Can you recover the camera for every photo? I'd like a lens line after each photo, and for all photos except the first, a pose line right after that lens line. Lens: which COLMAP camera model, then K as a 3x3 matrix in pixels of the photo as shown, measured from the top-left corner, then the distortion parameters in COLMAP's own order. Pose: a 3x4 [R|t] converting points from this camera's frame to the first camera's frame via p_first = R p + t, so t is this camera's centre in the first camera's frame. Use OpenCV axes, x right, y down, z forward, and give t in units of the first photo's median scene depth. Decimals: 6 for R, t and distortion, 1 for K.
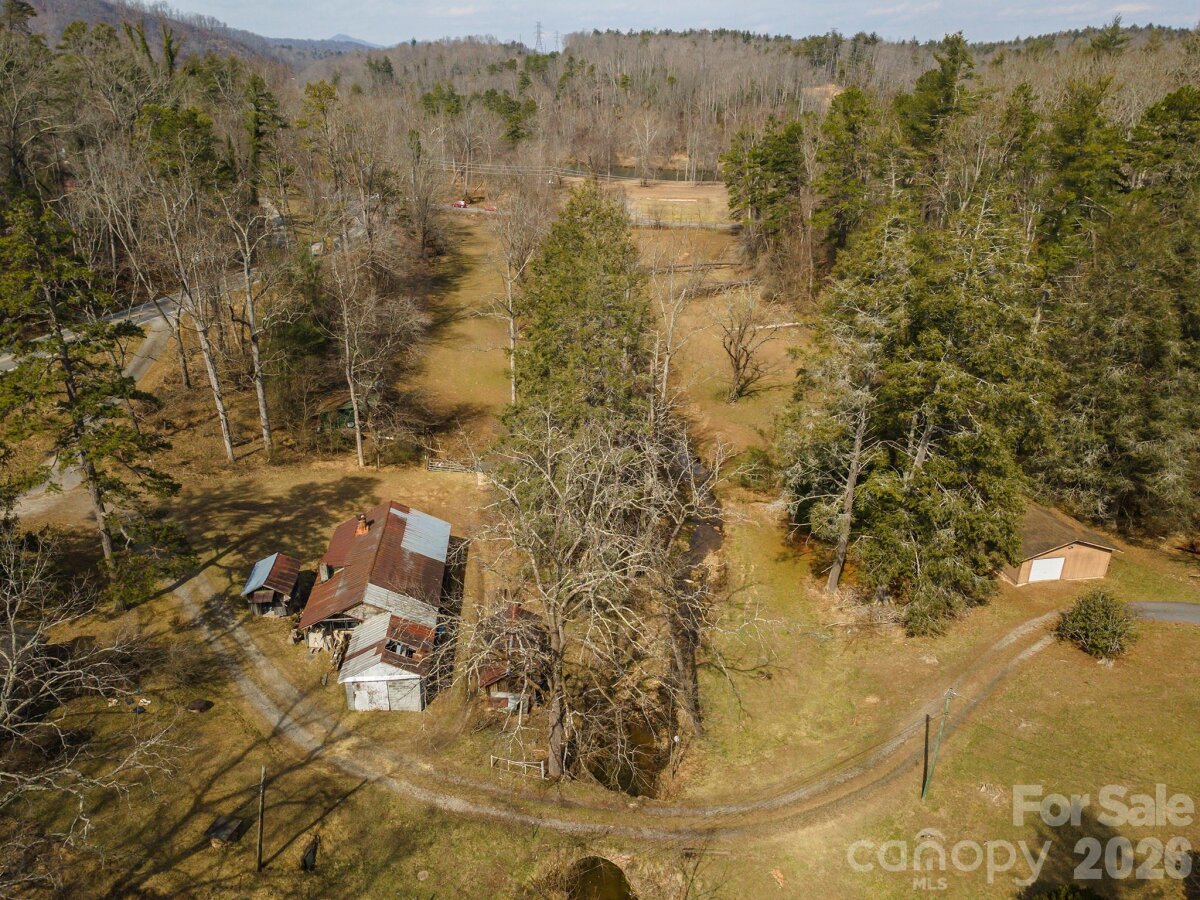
lens RADIAL K [[854.2, 0, 600.2], [0, 854.2, 450.4], [0, 0, 1]] dist [0.053442, -0.000223]
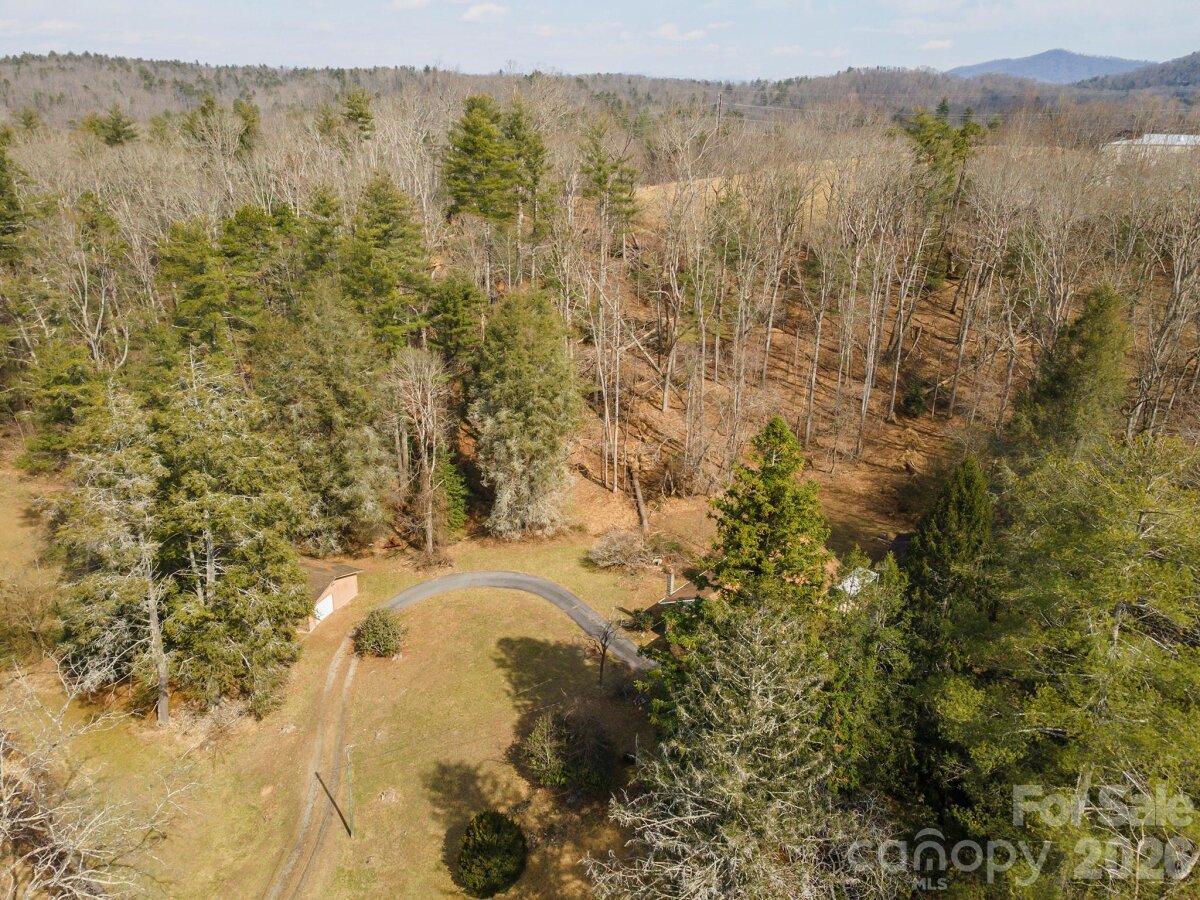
lens RADIAL K [[854.2, 0, 599.6], [0, 854.2, 450.1], [0, 0, 1]] dist [0.053442, -0.000223]
pose [[0.522947, -0.311529, 0.793395, -0.197878], [0.311831, 0.936213, 0.162071, -0.159865], [-0.793277, 0.162651, 0.586734, -0.083848]]
